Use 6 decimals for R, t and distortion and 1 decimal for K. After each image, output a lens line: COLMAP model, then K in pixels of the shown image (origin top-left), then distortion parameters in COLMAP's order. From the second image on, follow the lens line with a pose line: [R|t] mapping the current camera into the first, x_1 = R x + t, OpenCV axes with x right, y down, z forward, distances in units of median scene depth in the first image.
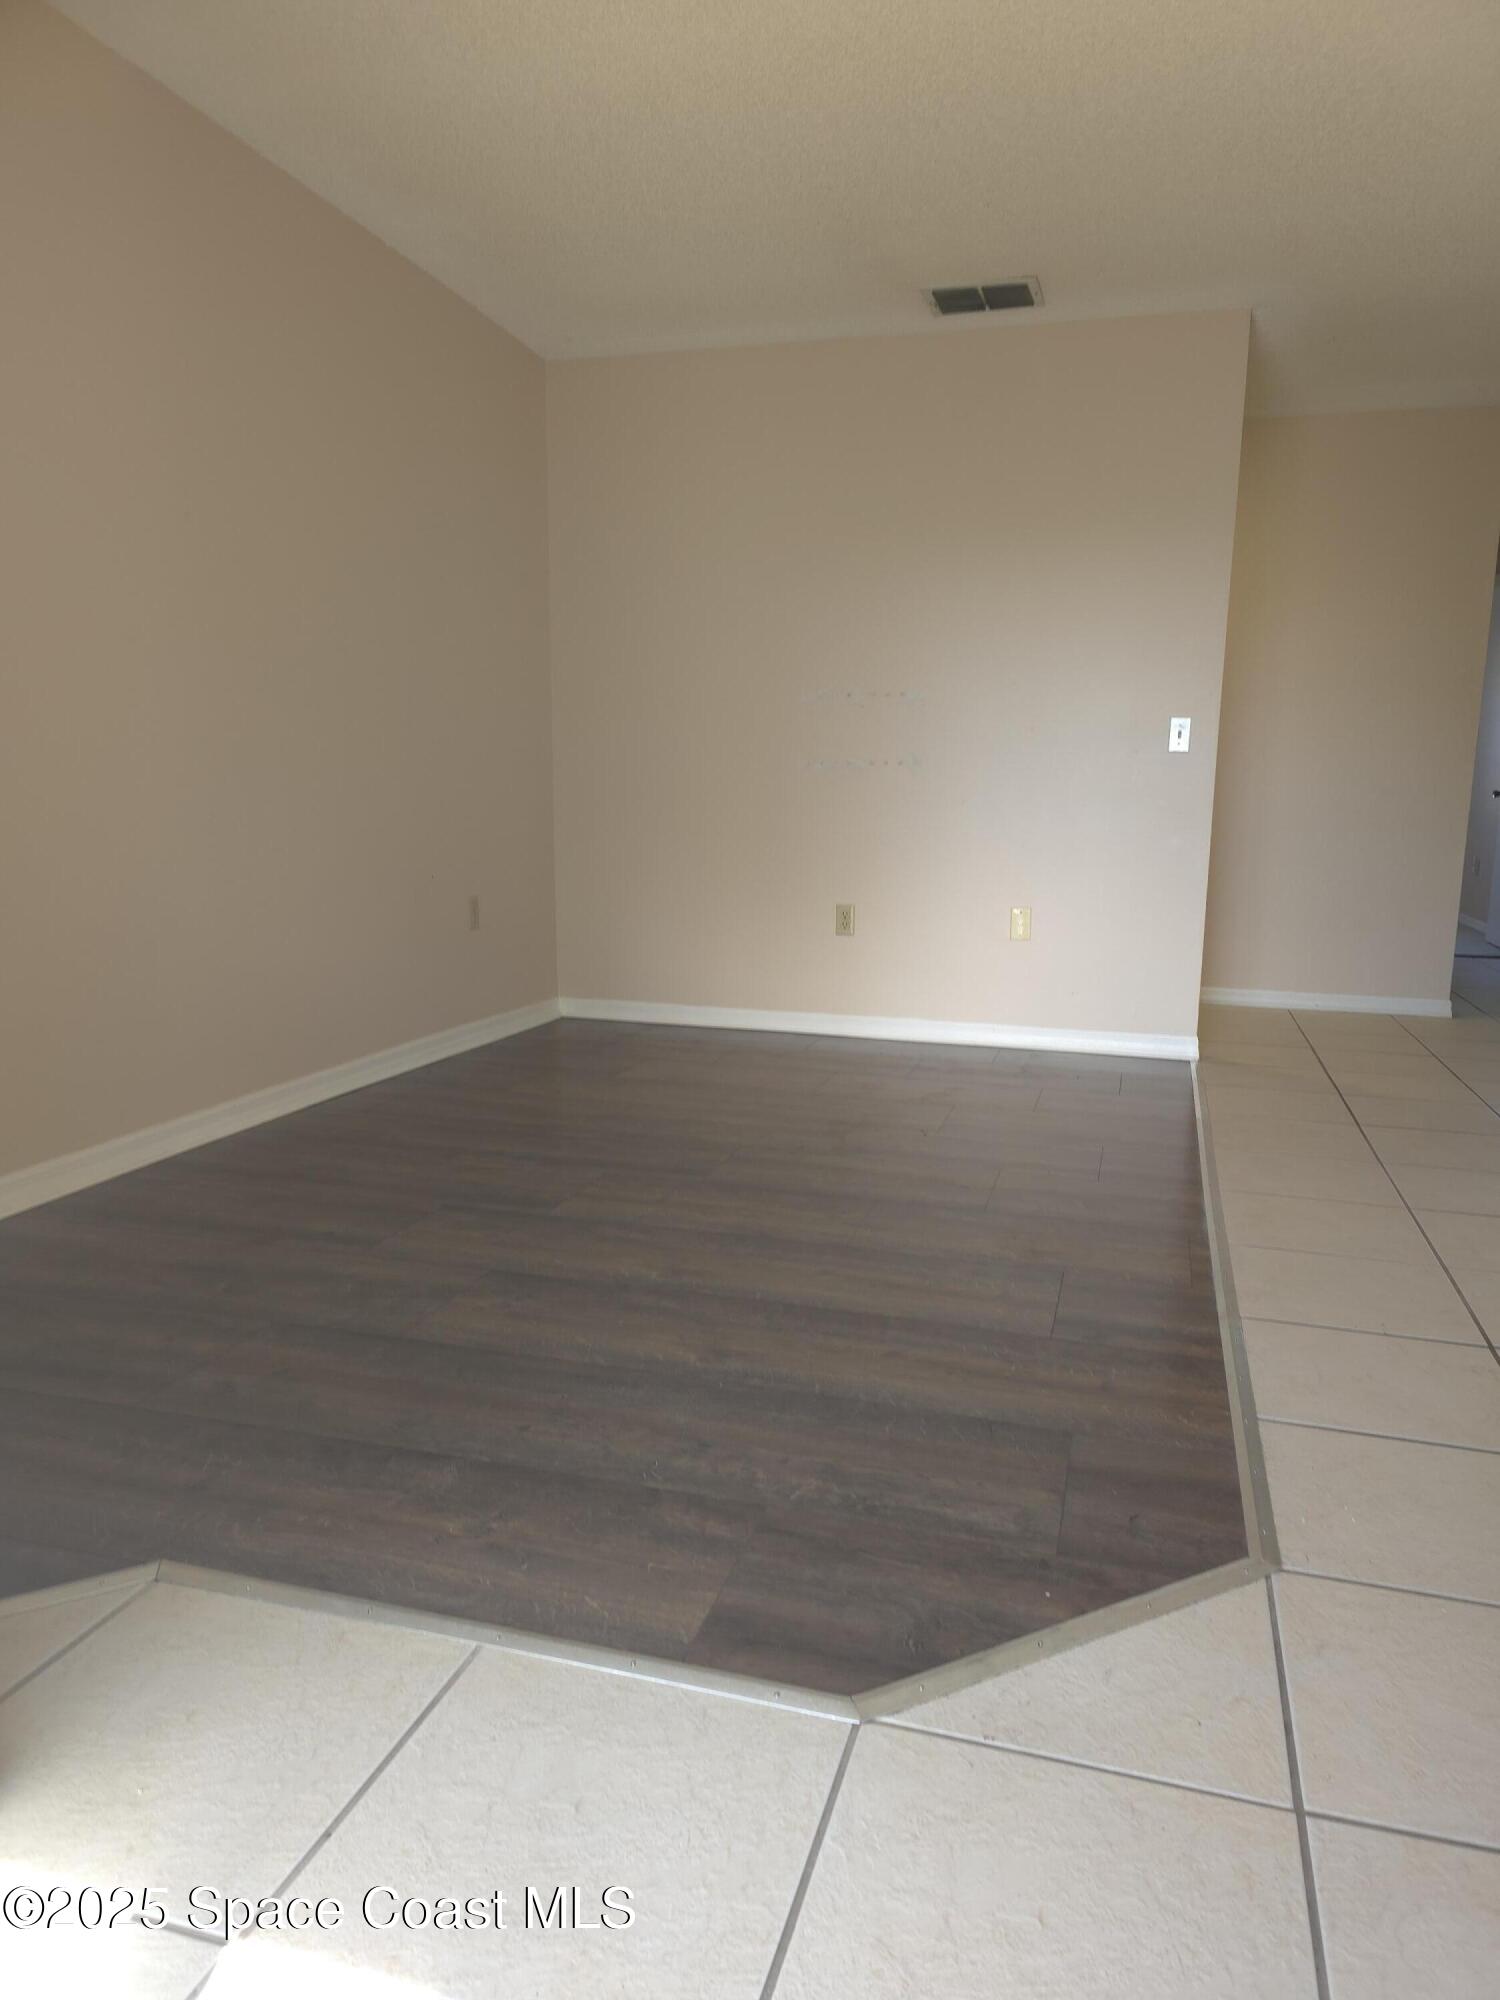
lens RADIAL K [[1363.9, 0, 753.3], [0, 1363.9, 1014.9], [0, 0, 1]] dist [0.043345, -0.036031]
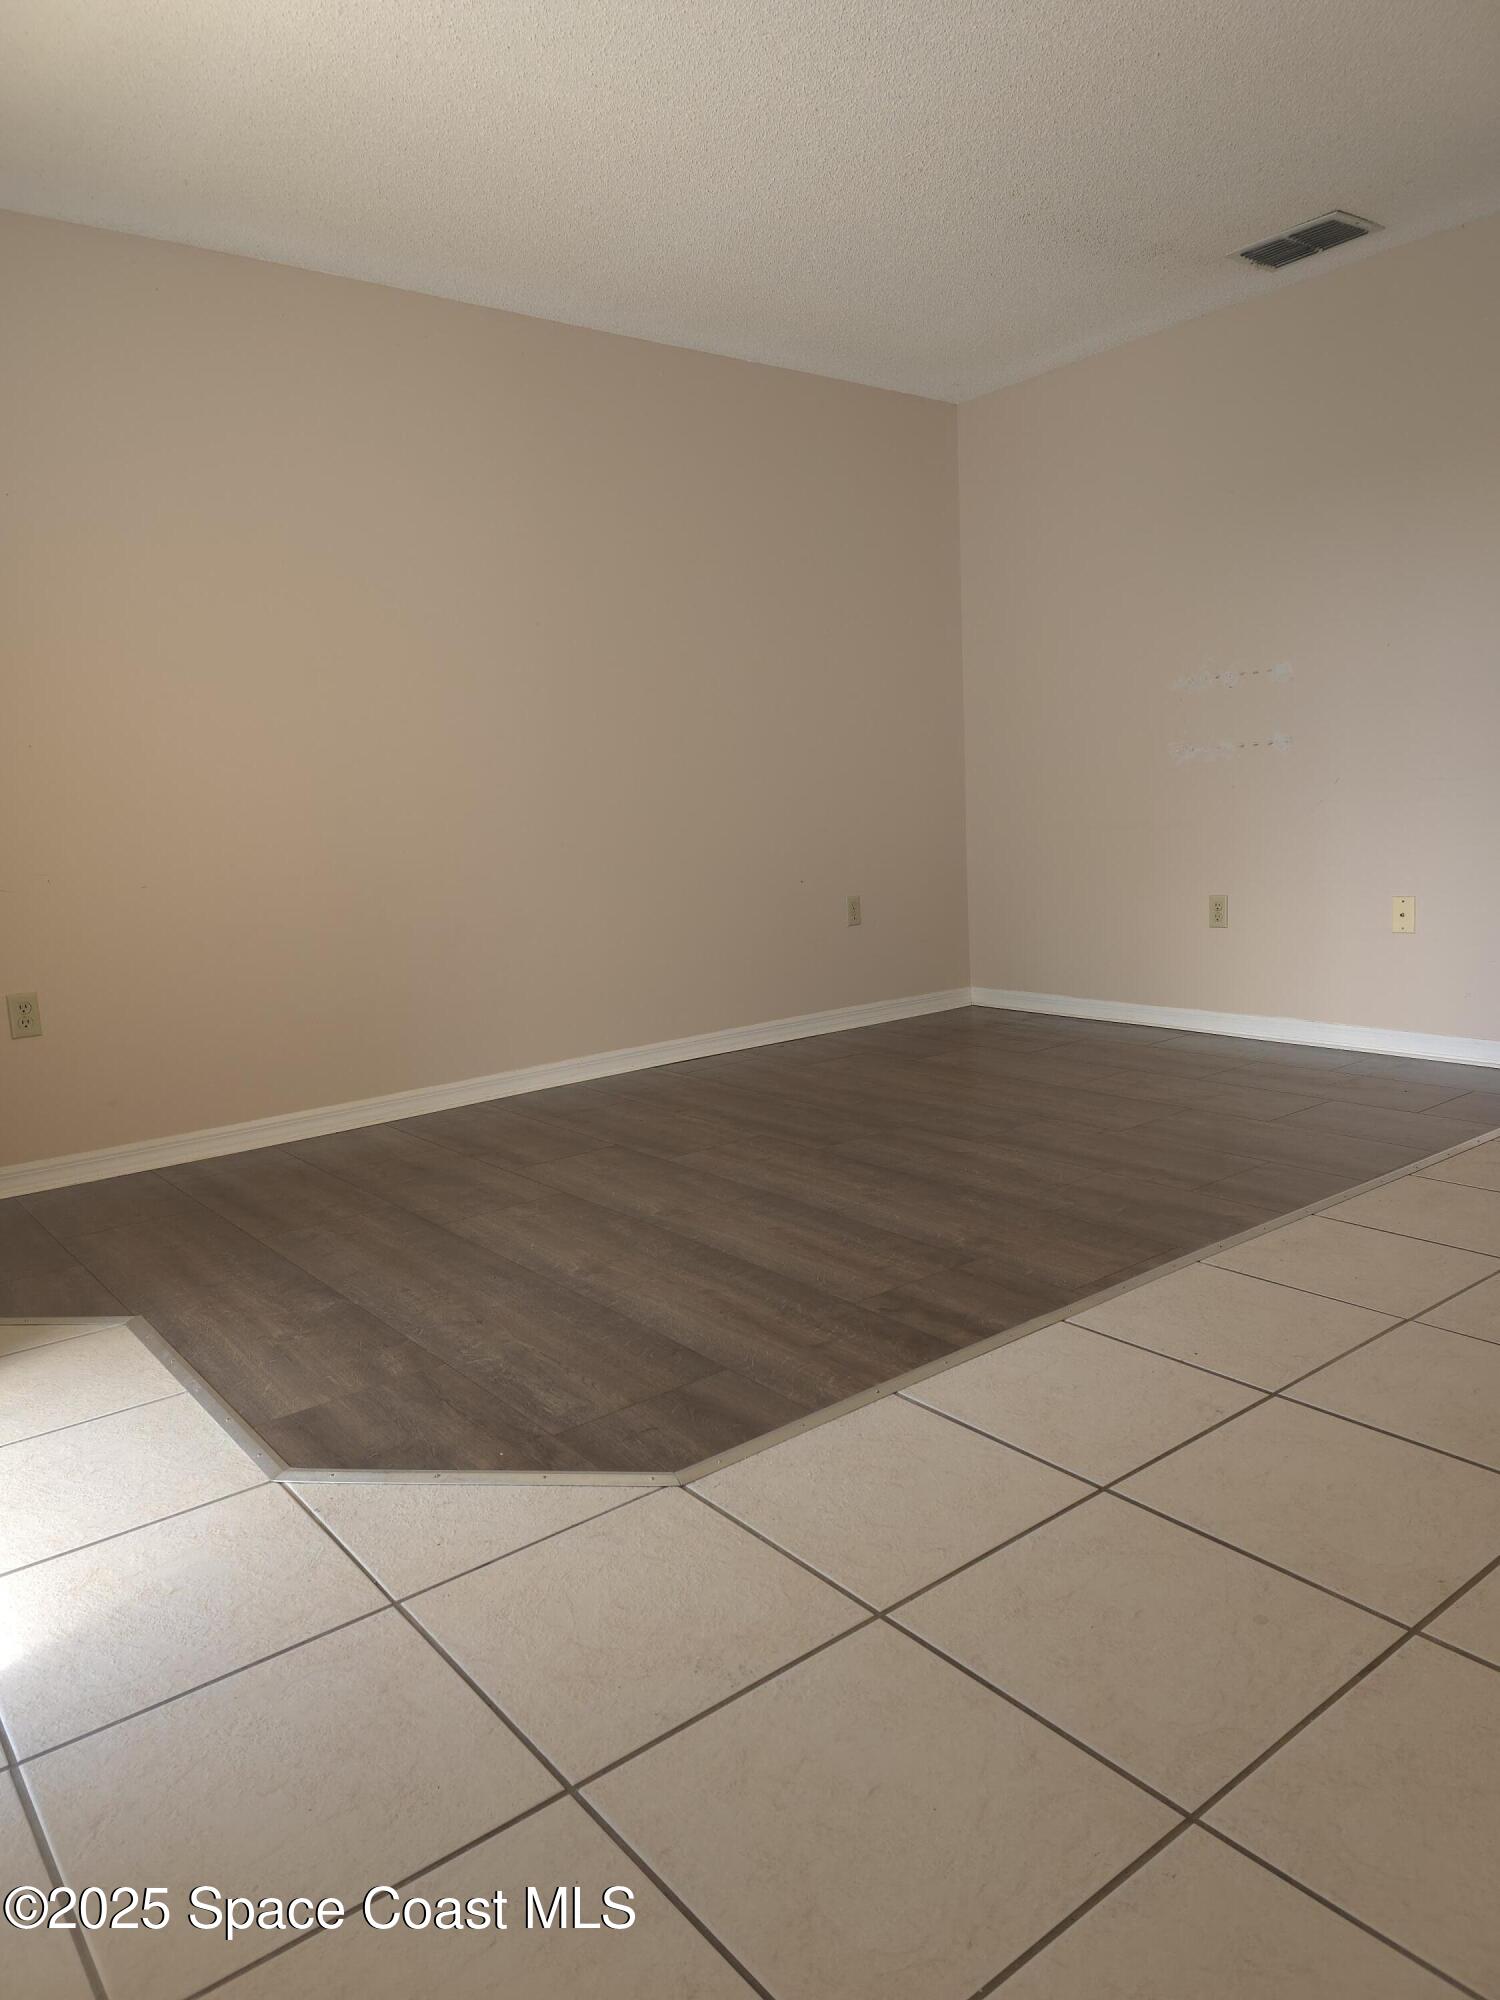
lens RADIAL K [[1363.9, 0, 756.8], [0, 1363.9, 989.6], [0, 0, 1]] dist [0.043345, -0.036031]
pose [[0.801553, 0.022582, -0.597497, 0.844746], [-0.028938, 0.999581, -0.001042, -0.011094], [0.597223, 0.018125, 0.801870, 0.082138]]
